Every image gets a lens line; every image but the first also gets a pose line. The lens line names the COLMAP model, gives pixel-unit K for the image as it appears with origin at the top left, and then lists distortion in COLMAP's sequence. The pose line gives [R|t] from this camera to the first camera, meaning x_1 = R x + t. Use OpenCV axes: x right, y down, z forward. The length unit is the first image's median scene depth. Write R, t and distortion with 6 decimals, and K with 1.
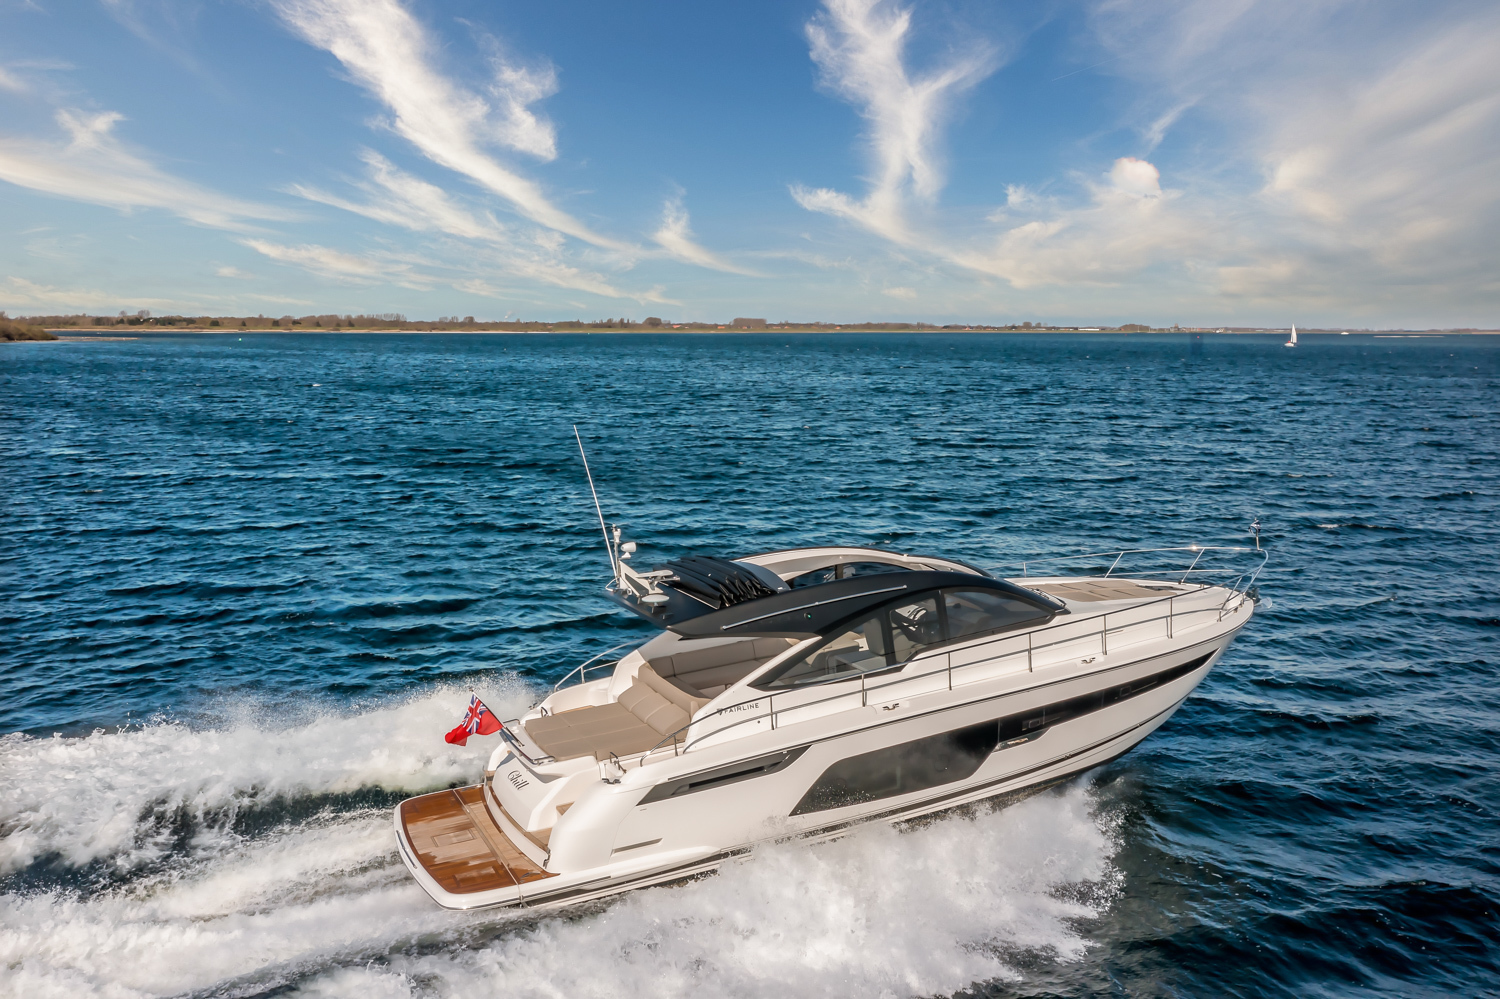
lens RADIAL K [[1205.8, 0, 750.0], [0, 1205.8, 499.5], [0, 0, 1]] dist [0.000966, -0.001369]
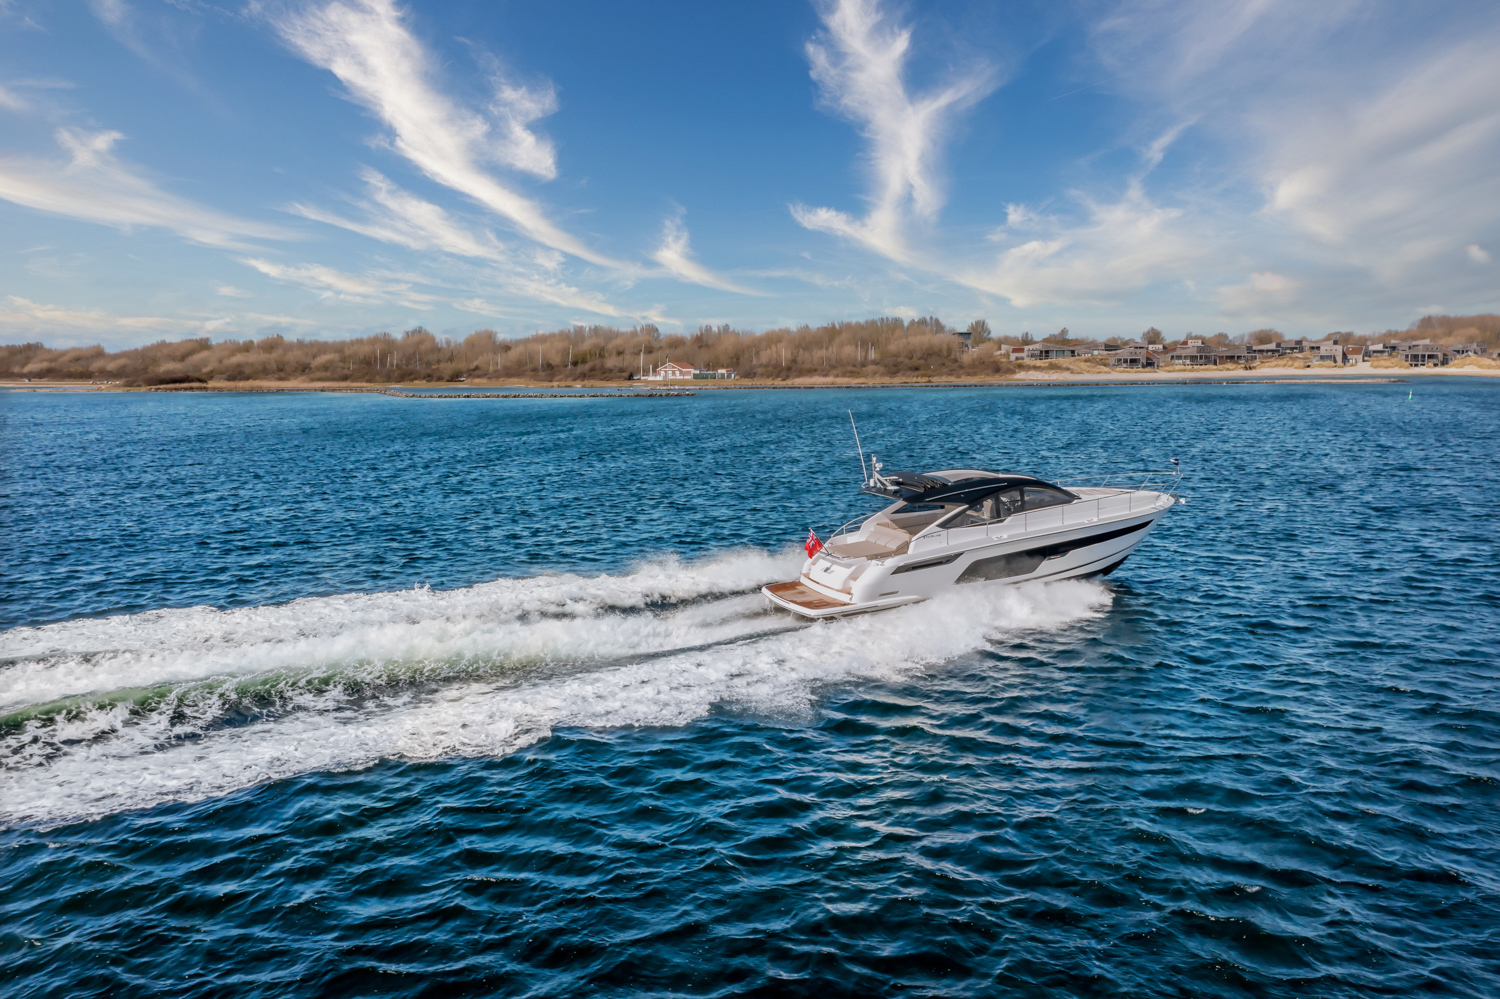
lens RADIAL K [[1205.8, 0, 750.0], [0, 1205.8, 499.5], [0, 0, 1]] dist [0.000966, -0.001369]
pose [[1.000000, 0.000468, -0.000651, -0.322497], [-0.000478, 0.999880, -0.015512, 0.133272], [0.000643, 0.015512, 0.999879, -1.147500]]
